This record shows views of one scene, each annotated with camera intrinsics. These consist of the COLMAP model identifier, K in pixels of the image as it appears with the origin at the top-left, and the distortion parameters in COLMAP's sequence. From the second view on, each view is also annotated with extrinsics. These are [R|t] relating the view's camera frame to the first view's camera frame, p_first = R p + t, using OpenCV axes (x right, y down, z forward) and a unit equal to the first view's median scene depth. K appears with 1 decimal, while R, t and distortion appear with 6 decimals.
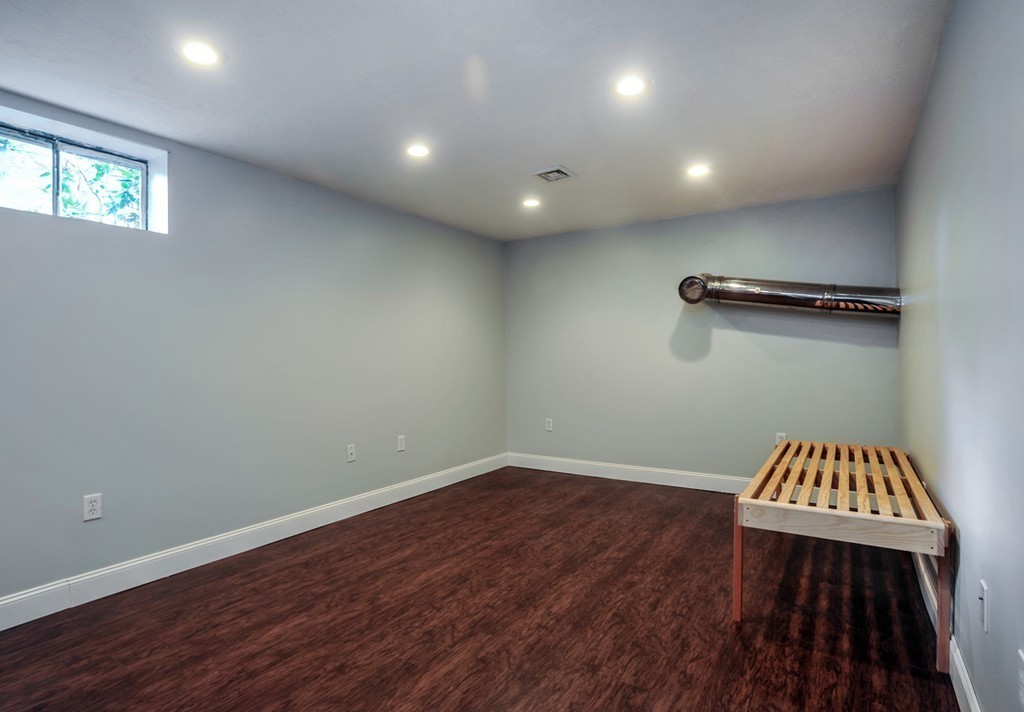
lens RADIAL K [[518.9, 0, 511.5], [0, 518.9, 353.7], [0, 0, 1]] dist [-0.044278, 0.003623]
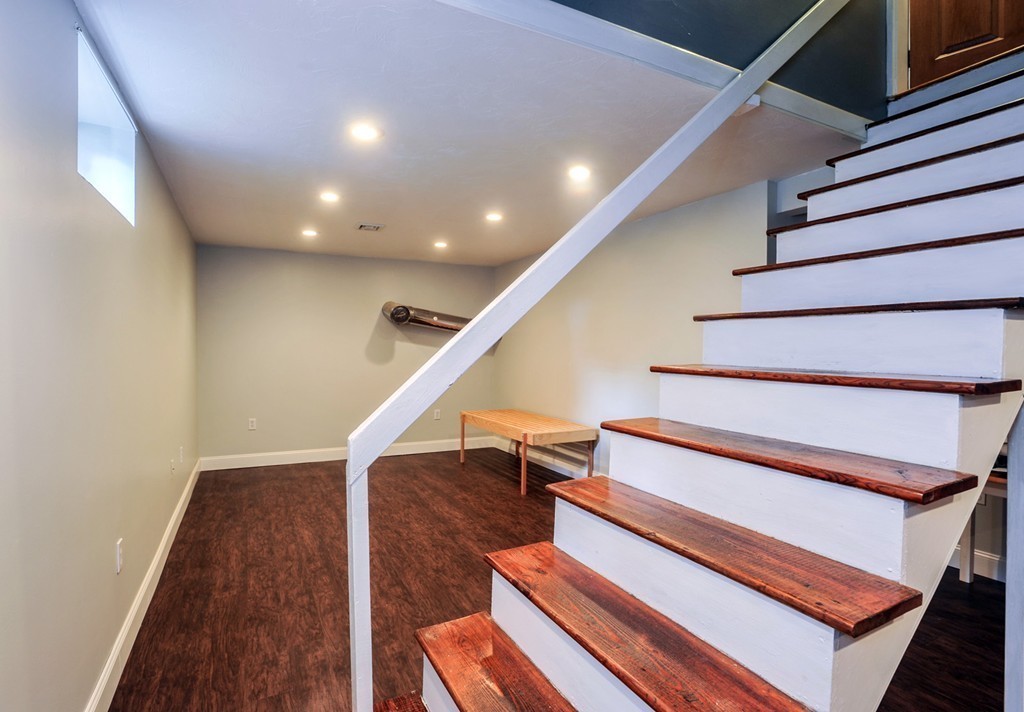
lens RADIAL K [[518.9, 0, 510.9], [0, 518.9, 360.4], [0, 0, 1]] dist [-0.044278, 0.003623]
pose [[0.496133, -0.009458, 0.868195, -1.138655], [-0.019110, 0.999579, 0.021810, -0.055265], [-0.868036, -0.027412, 0.495744, 0.012996]]
